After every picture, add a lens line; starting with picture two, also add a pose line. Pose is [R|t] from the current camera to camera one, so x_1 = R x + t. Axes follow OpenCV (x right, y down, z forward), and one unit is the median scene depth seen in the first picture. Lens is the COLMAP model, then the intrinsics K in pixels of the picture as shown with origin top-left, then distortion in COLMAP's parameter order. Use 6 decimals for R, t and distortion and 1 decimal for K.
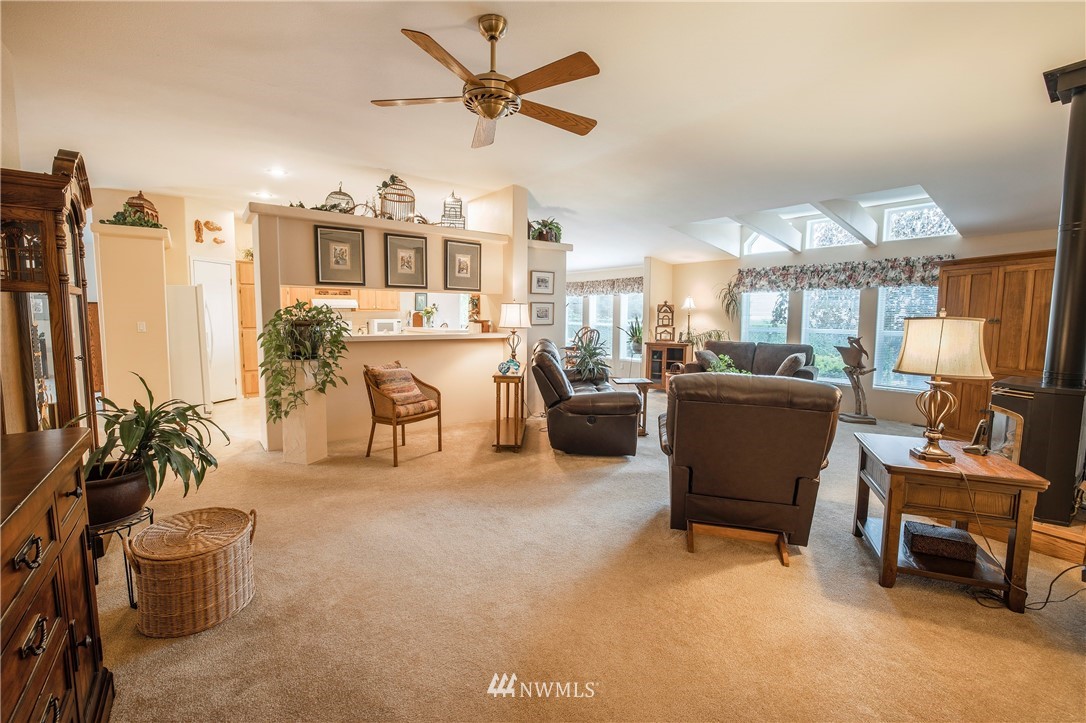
lens RADIAL K [[458.5, 0, 545.8], [0, 458.5, 354.1], [0, 0, 1]] dist [-0.026932, 0.000259]
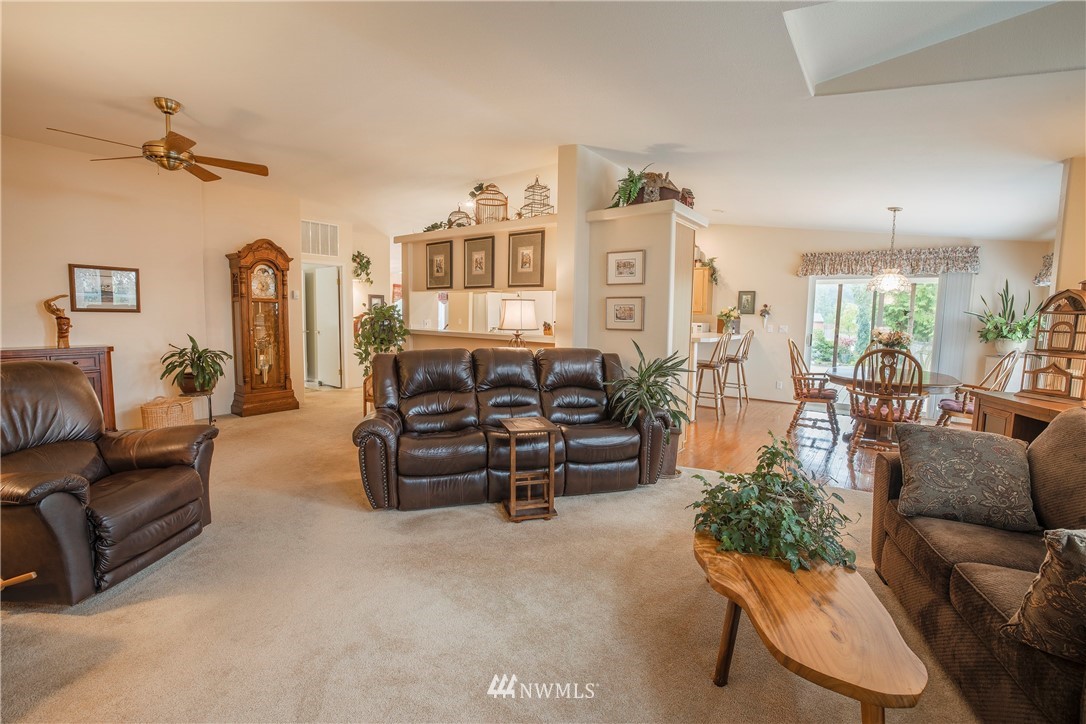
lens RADIAL K [[458.5, 0, 545.8], [0, 458.5, 354.6], [0, 0, 1]] dist [-0.026932, 0.000259]
pose [[0.283220, 0.077861, -0.955889, 0.698328], [-0.097256, 0.993893, 0.052141, -0.058852], [0.954111, 0.078198, 0.289062, 0.793031]]
